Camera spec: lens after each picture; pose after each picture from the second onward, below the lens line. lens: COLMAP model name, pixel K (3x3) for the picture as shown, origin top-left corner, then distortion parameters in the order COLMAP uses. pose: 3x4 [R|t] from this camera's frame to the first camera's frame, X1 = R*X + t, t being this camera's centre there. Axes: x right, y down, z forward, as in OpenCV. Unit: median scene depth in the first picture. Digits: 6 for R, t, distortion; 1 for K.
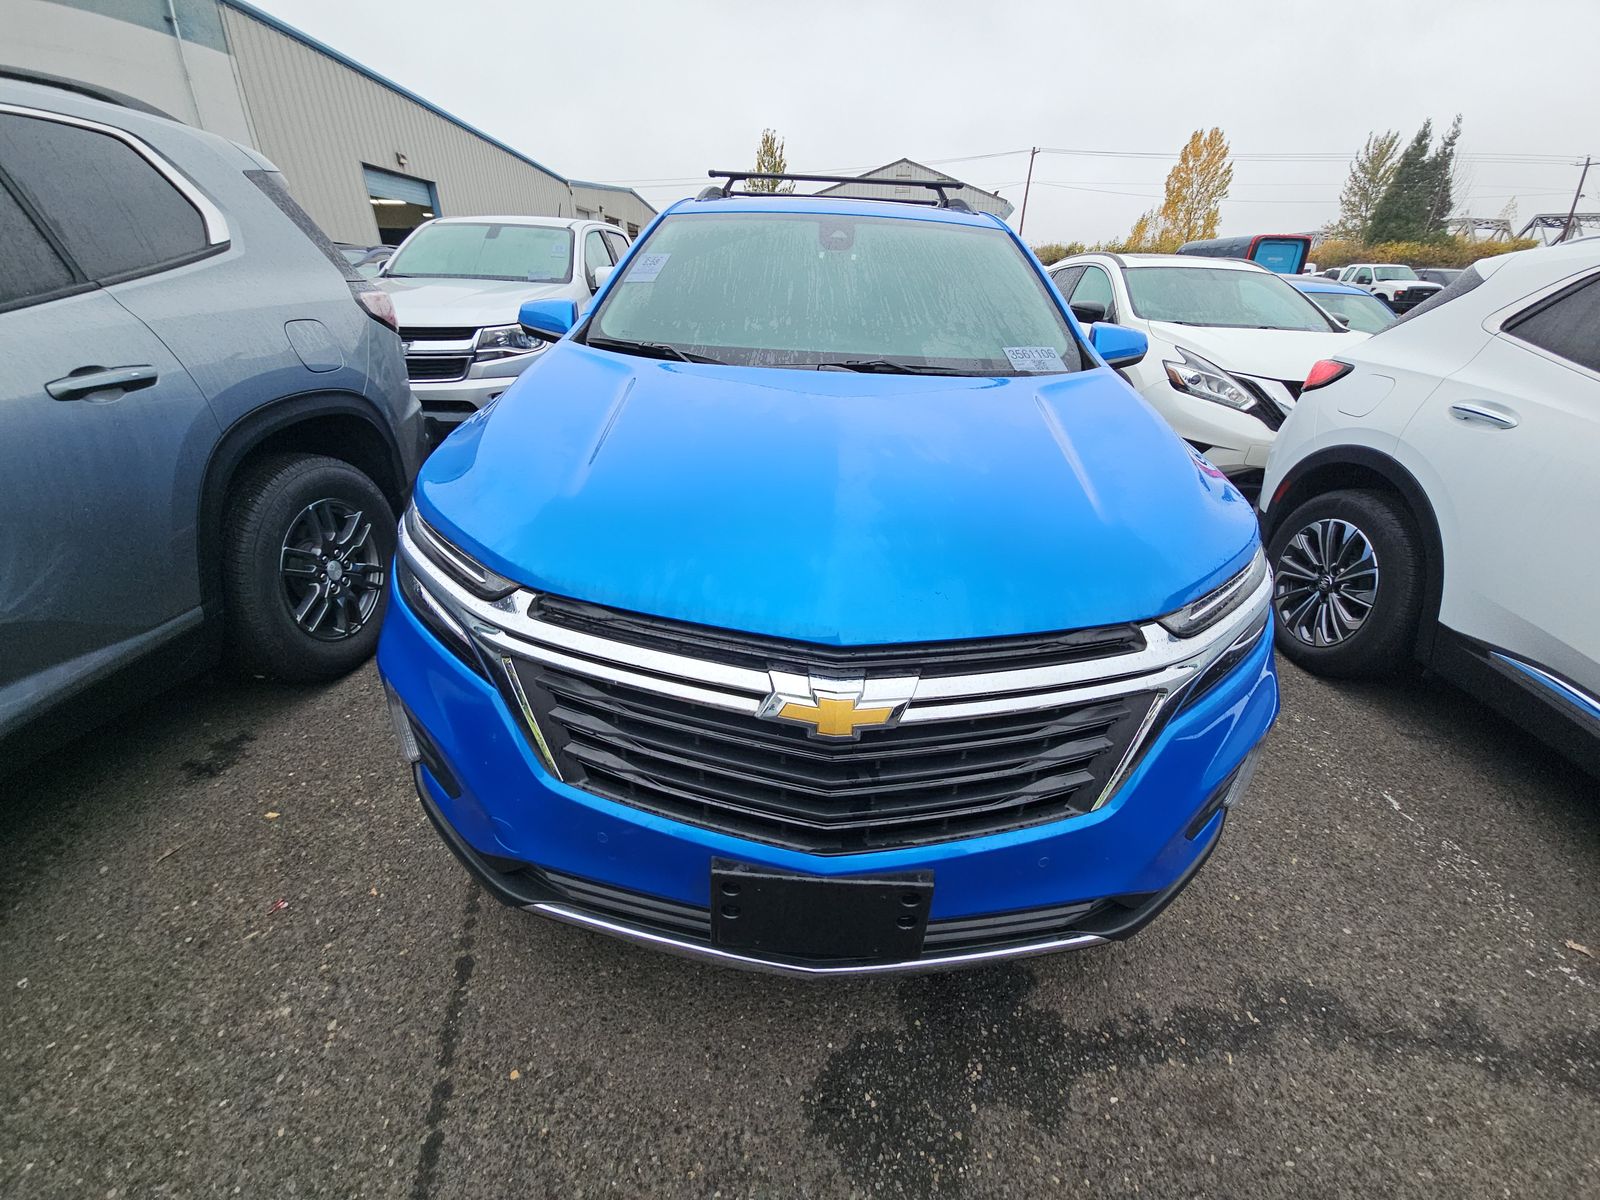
lens RADIAL K [[652.8, 0, 811.3], [0, 652.8, 595.8], [0, 0, 1]] dist [0.047438, -0.028955]
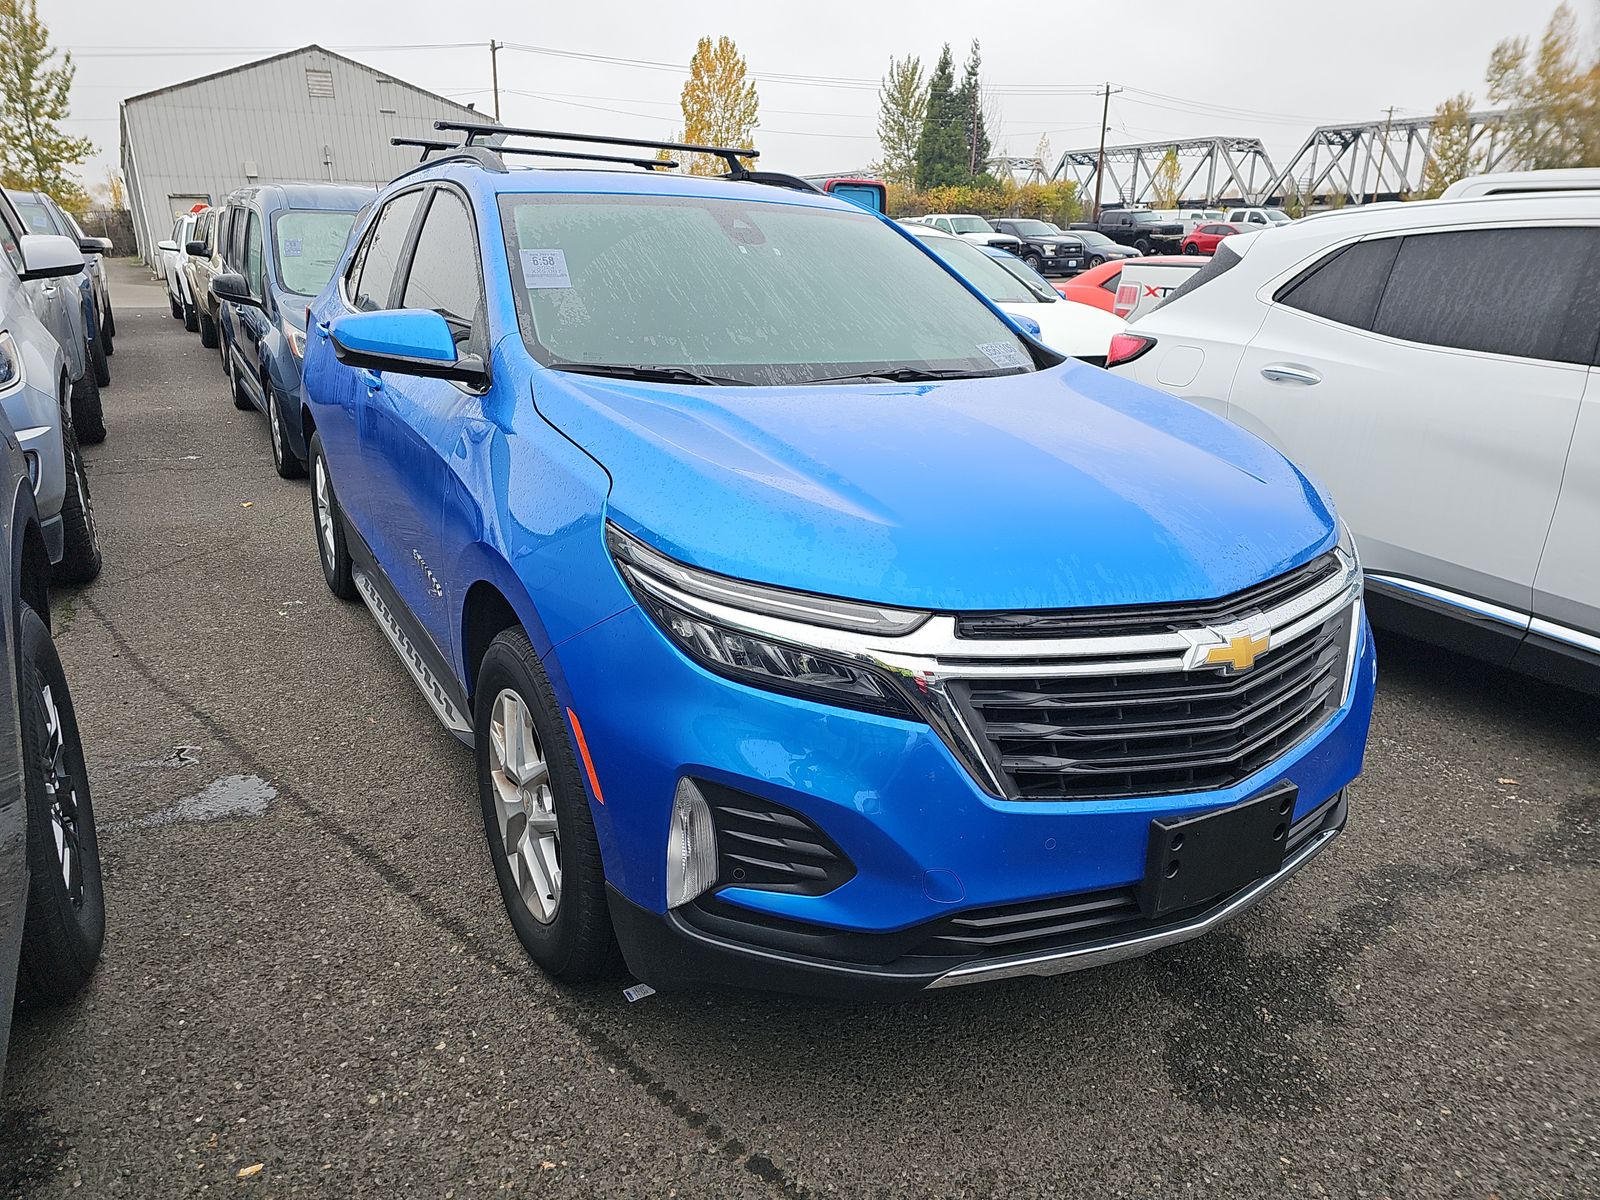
lens RADIAL K [[1086.4, 0, 790.7], [0, 1086.4, 593.2], [0, 0, 1]] dist [0.136440, -0.151157]
pose [[0.841054, -0.173845, 0.512255, -0.130006], [0.234115, 0.970653, -0.054973, -0.000374], [-0.487665, 0.166162, 0.857072, -0.027841]]
